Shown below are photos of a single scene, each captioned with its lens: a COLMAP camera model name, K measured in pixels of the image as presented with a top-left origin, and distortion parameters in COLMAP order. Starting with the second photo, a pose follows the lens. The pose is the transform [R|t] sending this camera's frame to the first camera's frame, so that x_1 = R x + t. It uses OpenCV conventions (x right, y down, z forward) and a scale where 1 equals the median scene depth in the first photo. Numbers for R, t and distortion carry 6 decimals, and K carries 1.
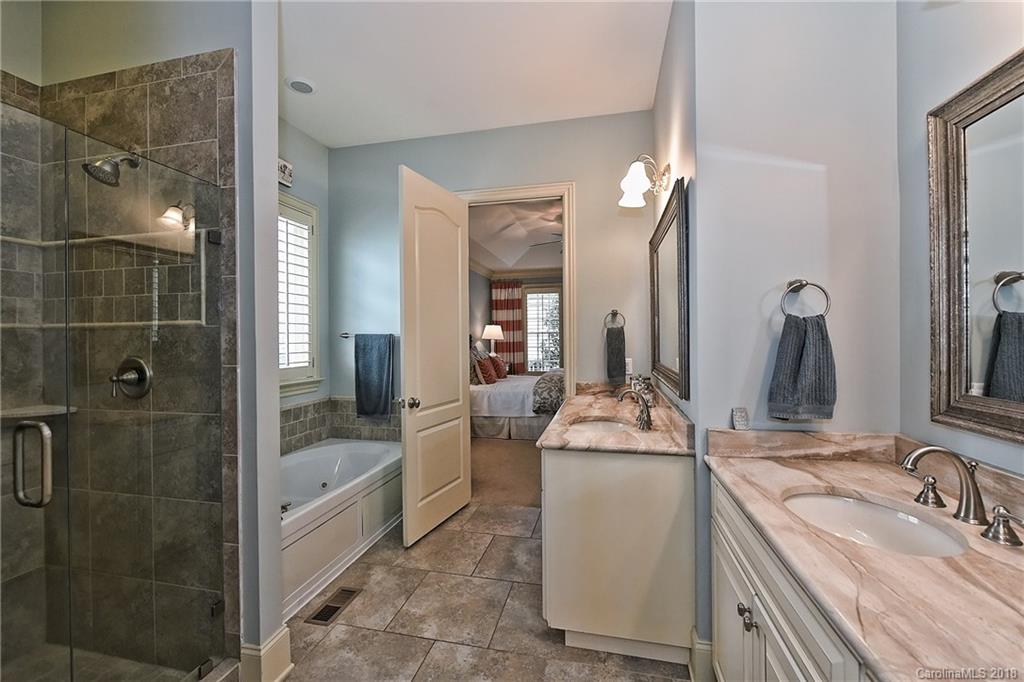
lens RADIAL K [[421.0, 0, 515.6], [0, 421.0, 338.5], [0, 0, 1]] dist [-0.002132, -0.001374]
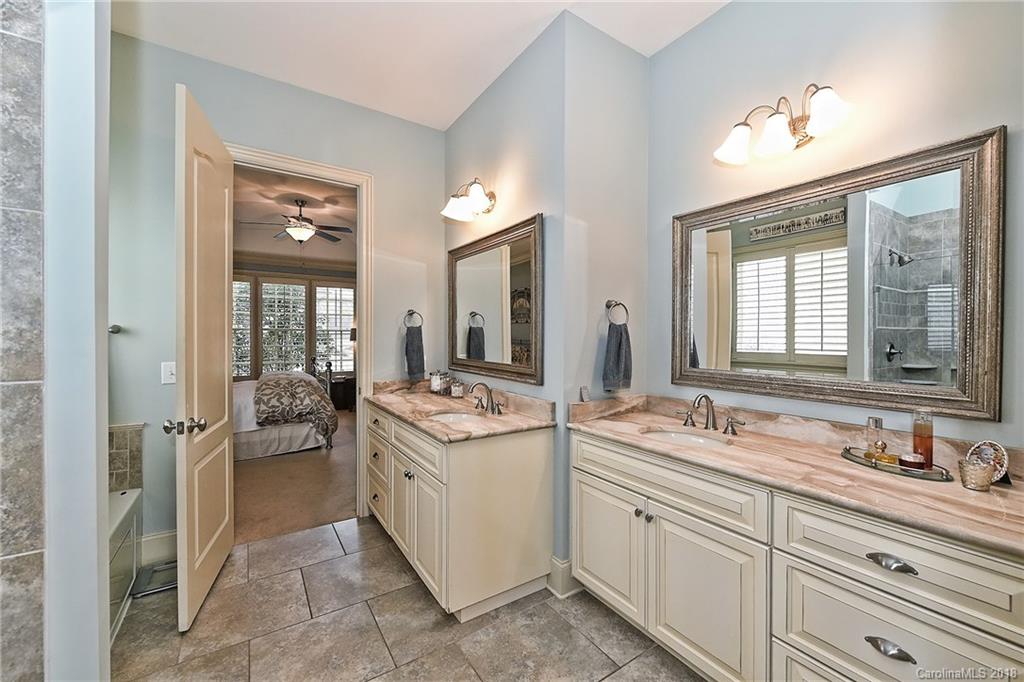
lens RADIAL K [[403.7, 0, 533.5], [0, 403.7, 339.1], [0, 0, 1]] dist [0.003830, -0.001205]
pose [[0.682571, 0.005447, 0.730799, -0.505267], [-0.007784, 0.999970, -0.000183, 0.004377], [-0.730778, -0.005564, 0.682592, 0.162709]]
